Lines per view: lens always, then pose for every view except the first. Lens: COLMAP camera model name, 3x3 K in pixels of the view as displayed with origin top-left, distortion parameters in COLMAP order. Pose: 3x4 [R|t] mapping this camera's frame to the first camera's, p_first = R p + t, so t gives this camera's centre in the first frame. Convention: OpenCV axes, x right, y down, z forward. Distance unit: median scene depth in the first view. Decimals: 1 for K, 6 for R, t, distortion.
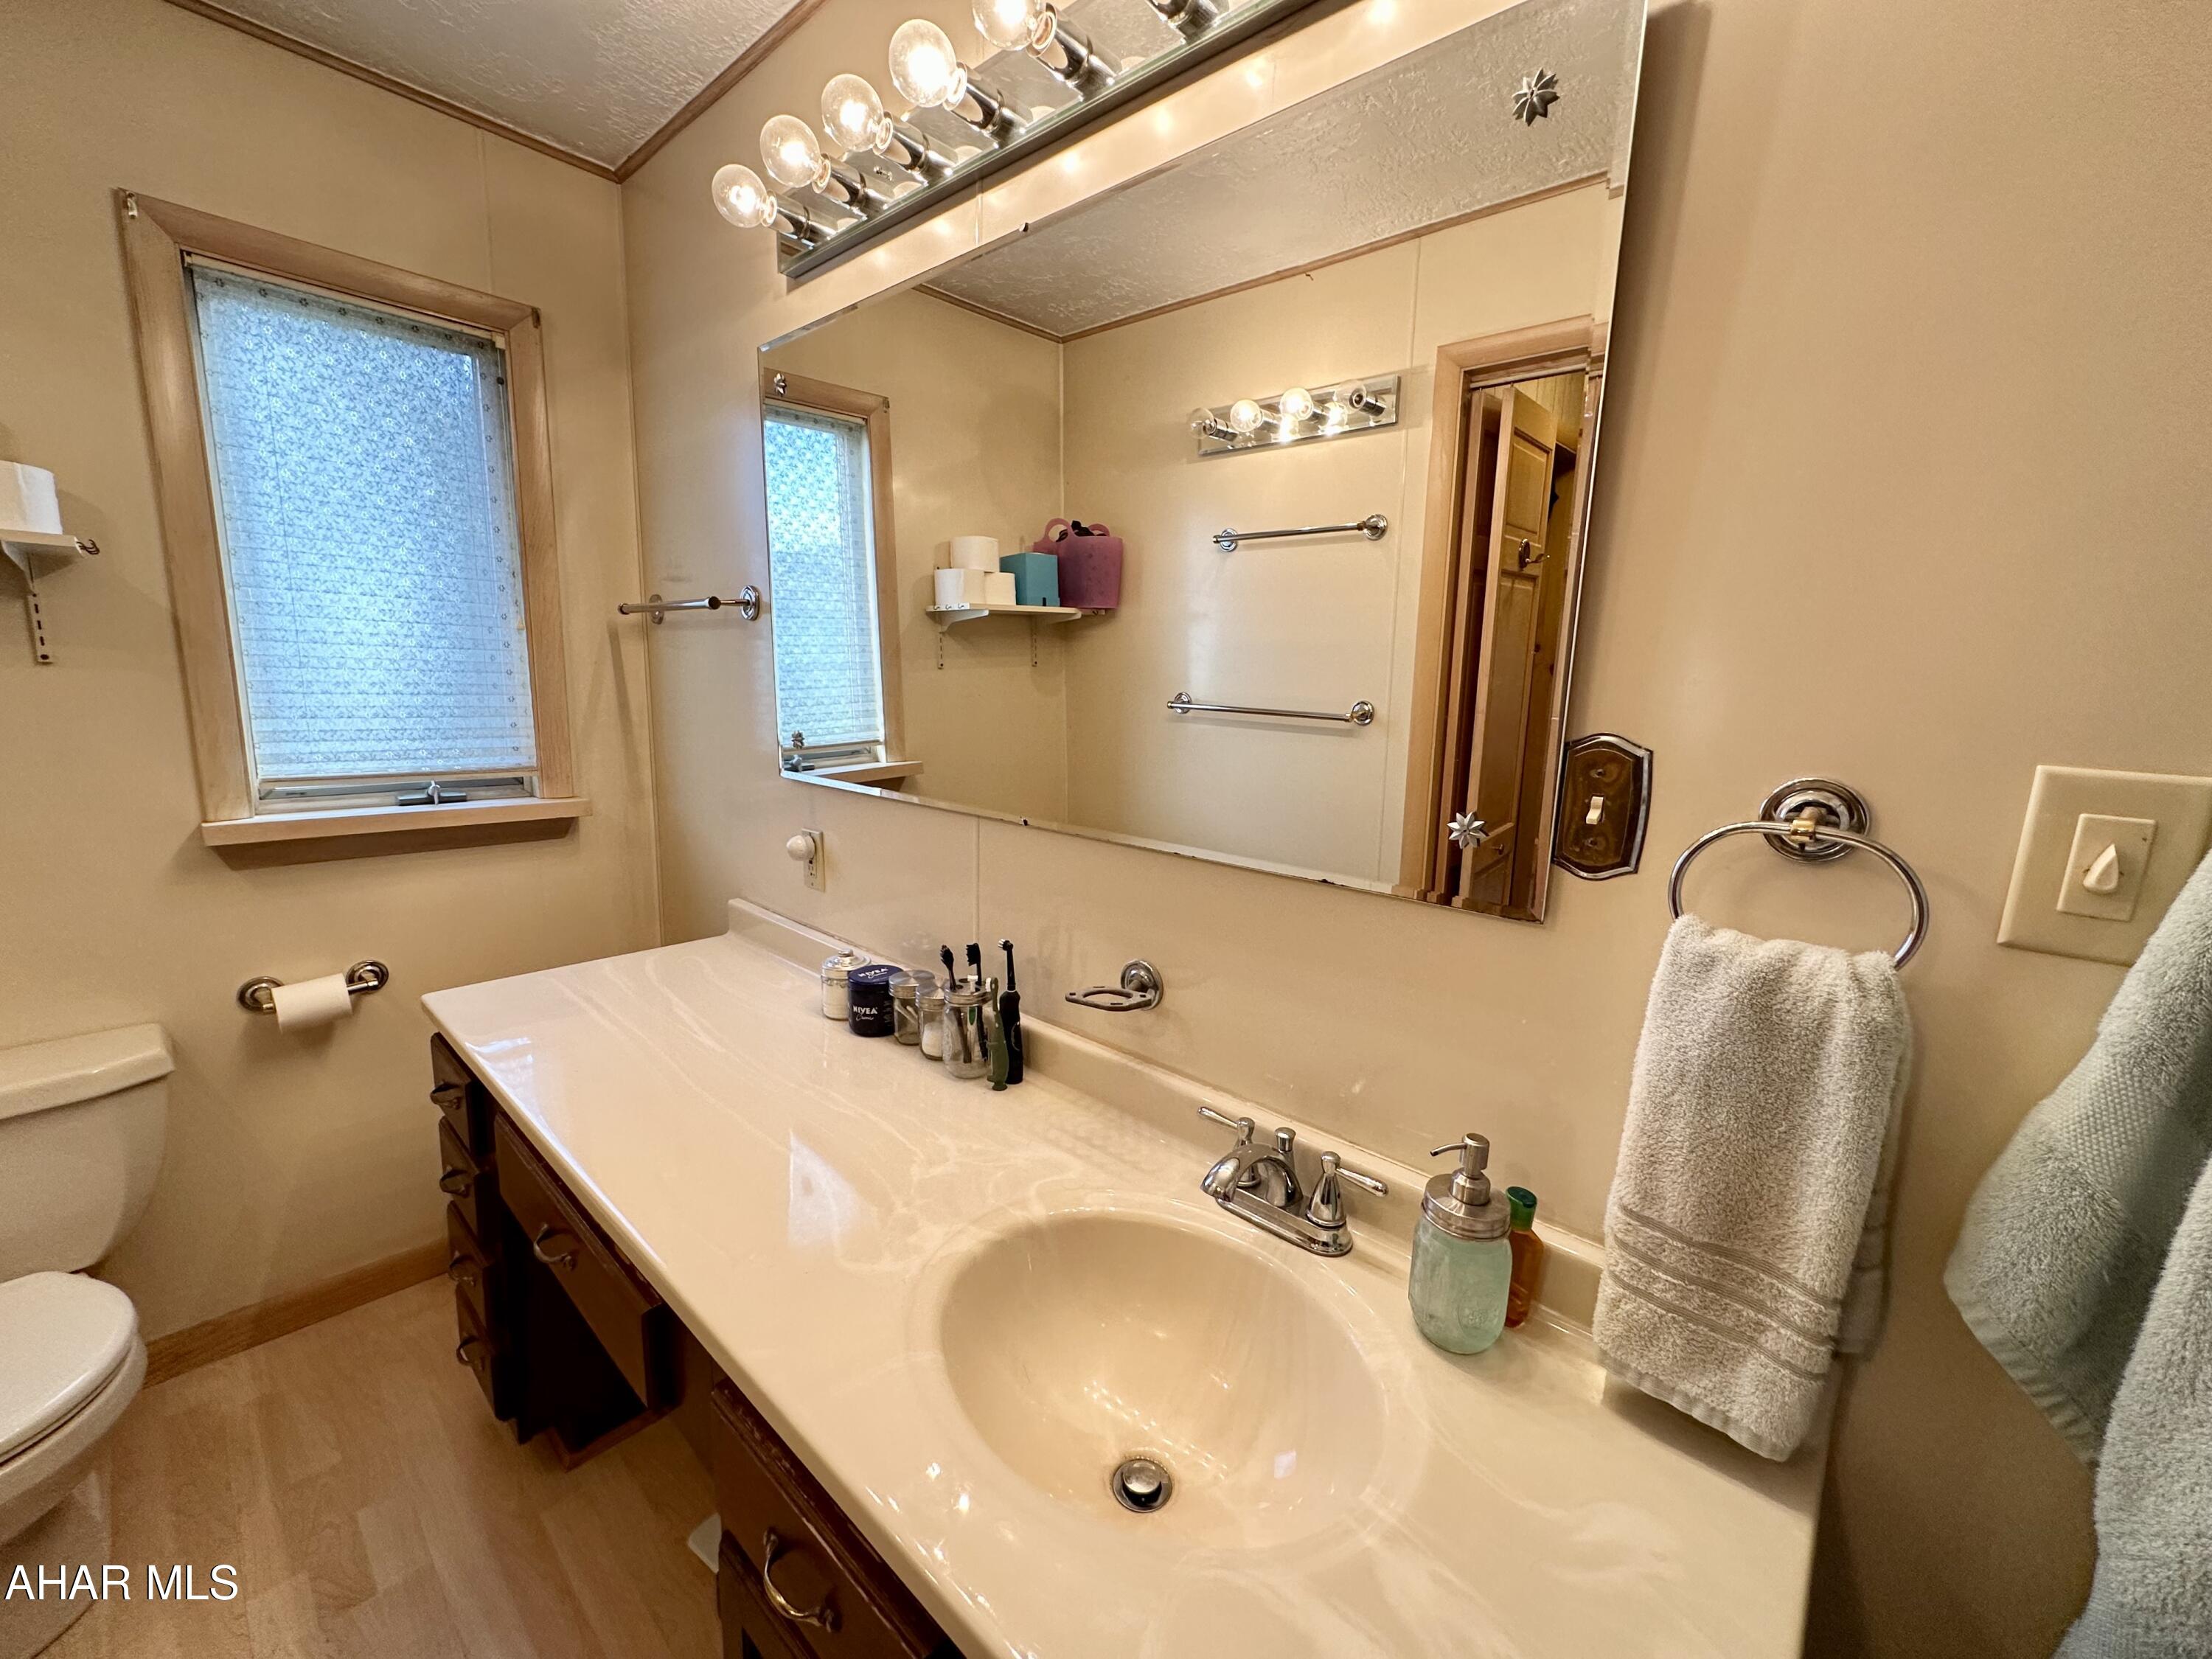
lens RADIAL K [[882.2, 0, 1111.5], [0, 882.2, 825.6], [0, 0, 1]] dist [-0.003526, 0.000918]
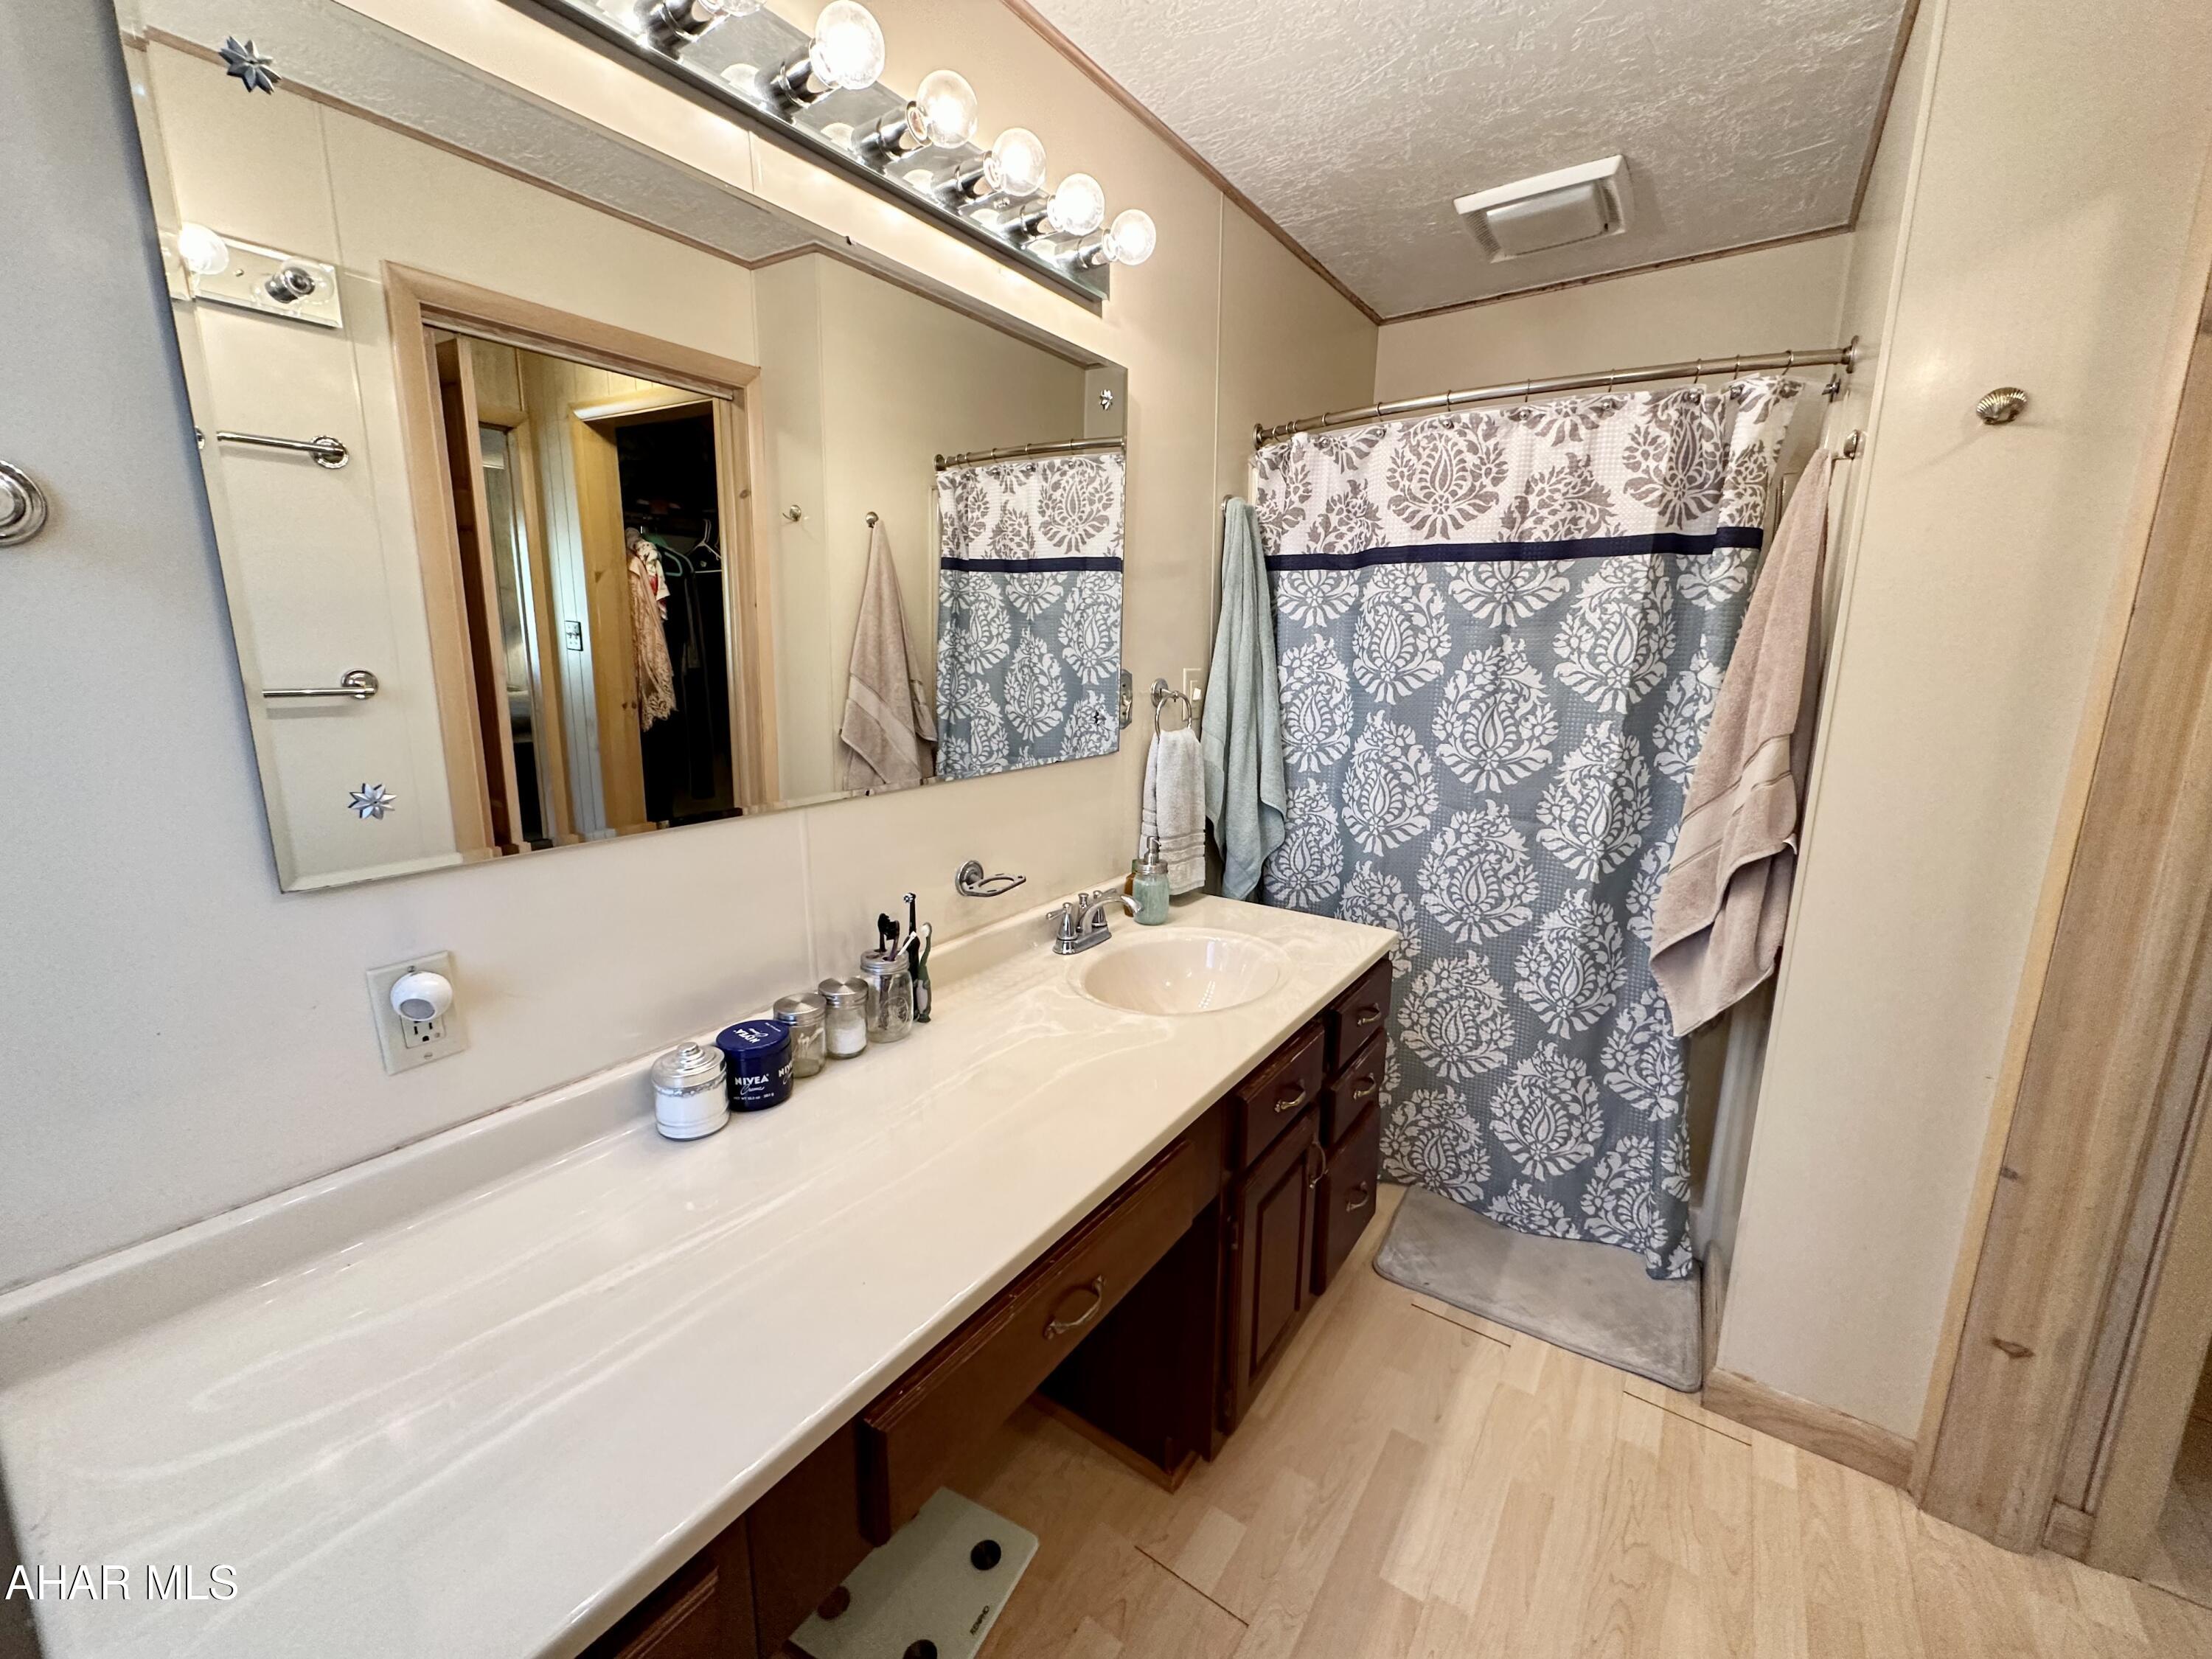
lens RADIAL K [[882.2, 0, 1111.0], [0, 882.2, 818.9], [0, 0, 1]] dist [-0.003526, 0.000918]
pose [[-0.128878, -0.222222, 0.966441, -1.063922], [0.154340, 0.958198, 0.240908, -0.168537], [-0.979576, 0.180208, -0.089192, 0.722641]]
